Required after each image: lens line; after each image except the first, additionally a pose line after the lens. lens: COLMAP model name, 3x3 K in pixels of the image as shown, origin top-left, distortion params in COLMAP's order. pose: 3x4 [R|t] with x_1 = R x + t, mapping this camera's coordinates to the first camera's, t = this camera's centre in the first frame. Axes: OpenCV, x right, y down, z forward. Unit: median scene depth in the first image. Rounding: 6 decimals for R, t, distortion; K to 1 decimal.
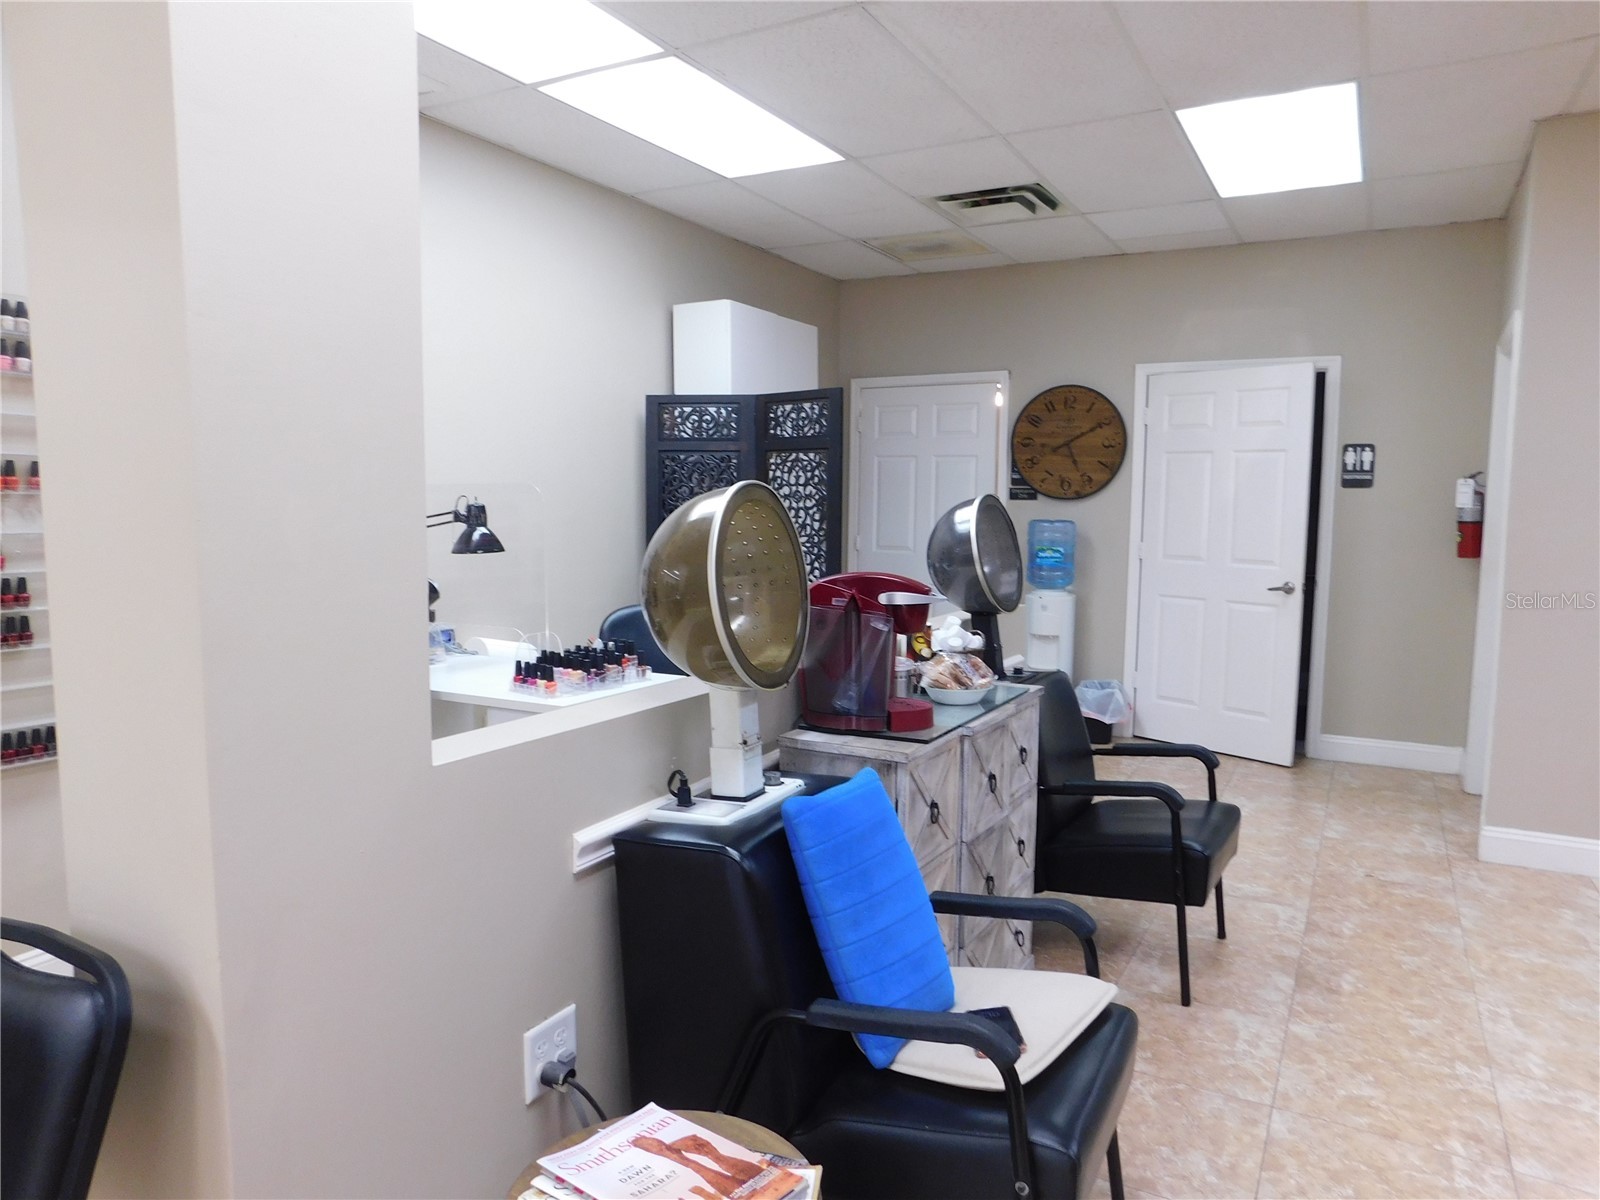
lens RADIAL K [[1061.4, 0, 789.5], [0, 1061.4, 609.6], [0, 0, 1]] dist [-0.056362, 0.044231]
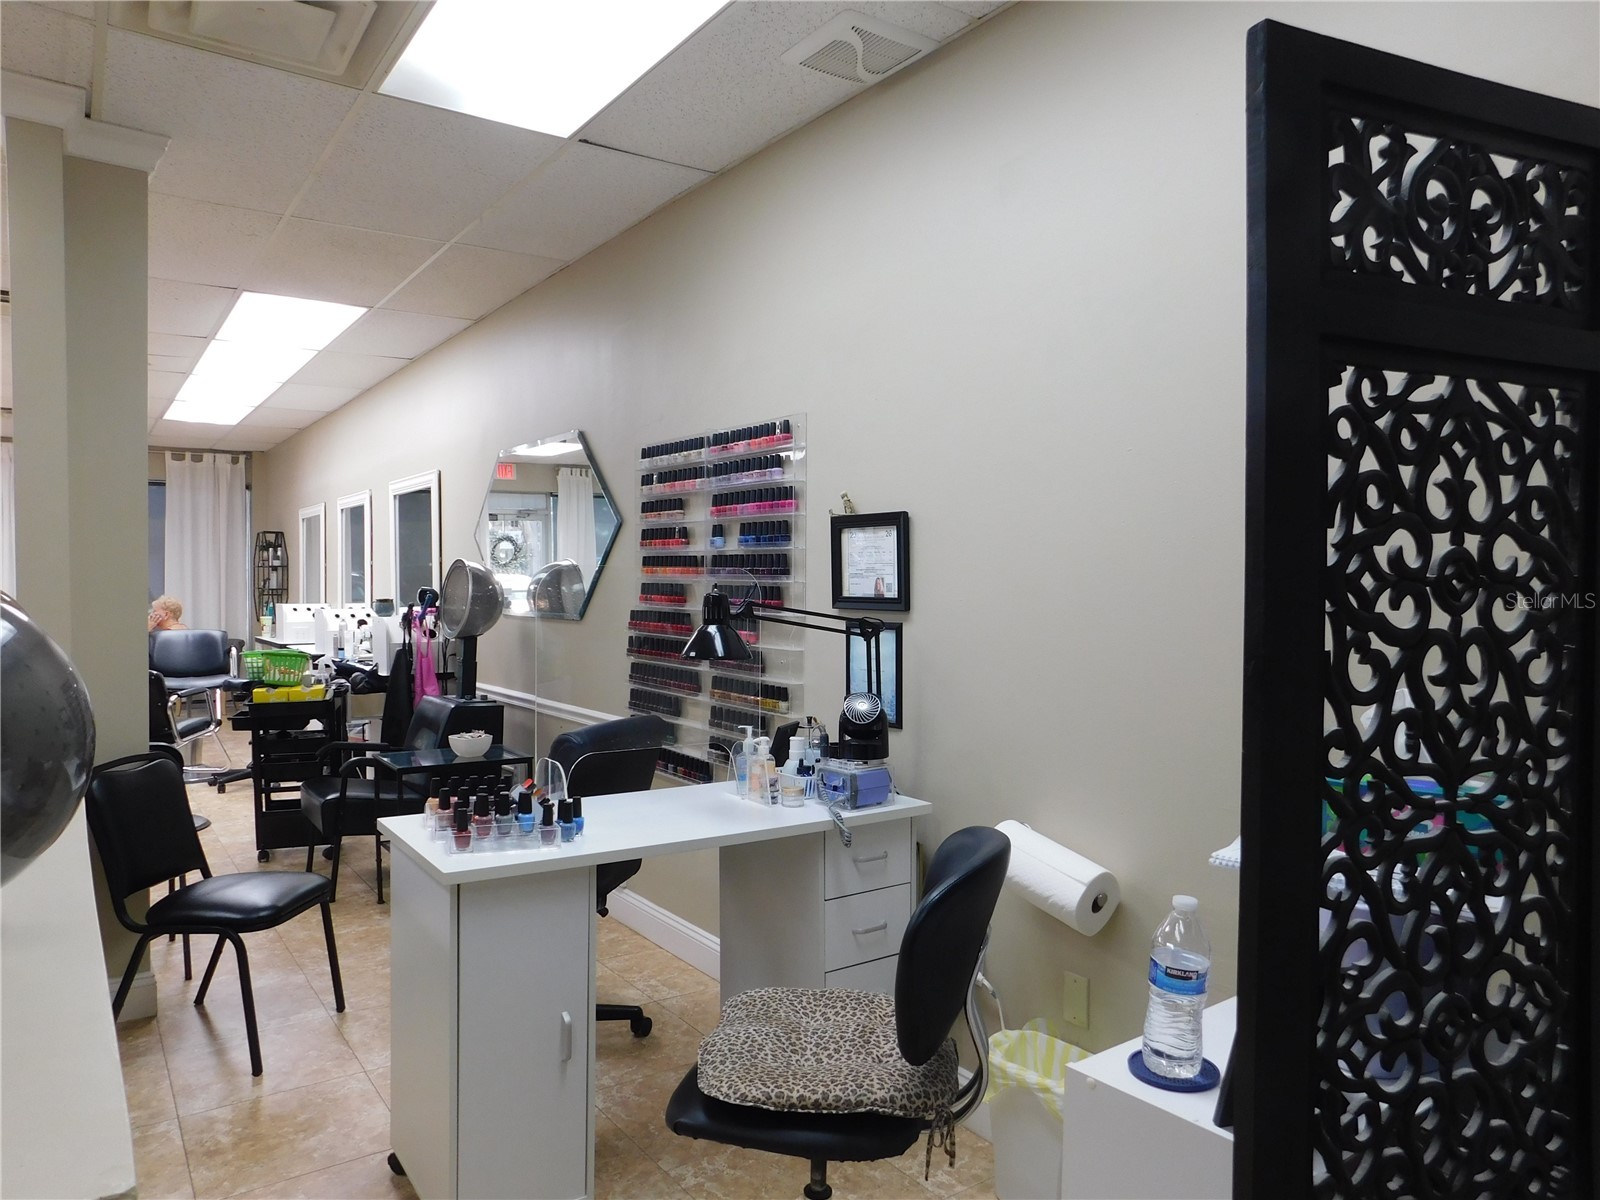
lens RADIAL K [[1061.4, 0, 800.1], [0, 1061.4, 603.0], [0, 0, 1]] dist [-0.056362, 0.044231]
pose [[0.893067, 0.011047, -0.449787, -0.015430], [-0.056155, 0.994618, -0.087069, -0.076149], [0.446405, 0.103016, 0.888881, 0.748699]]
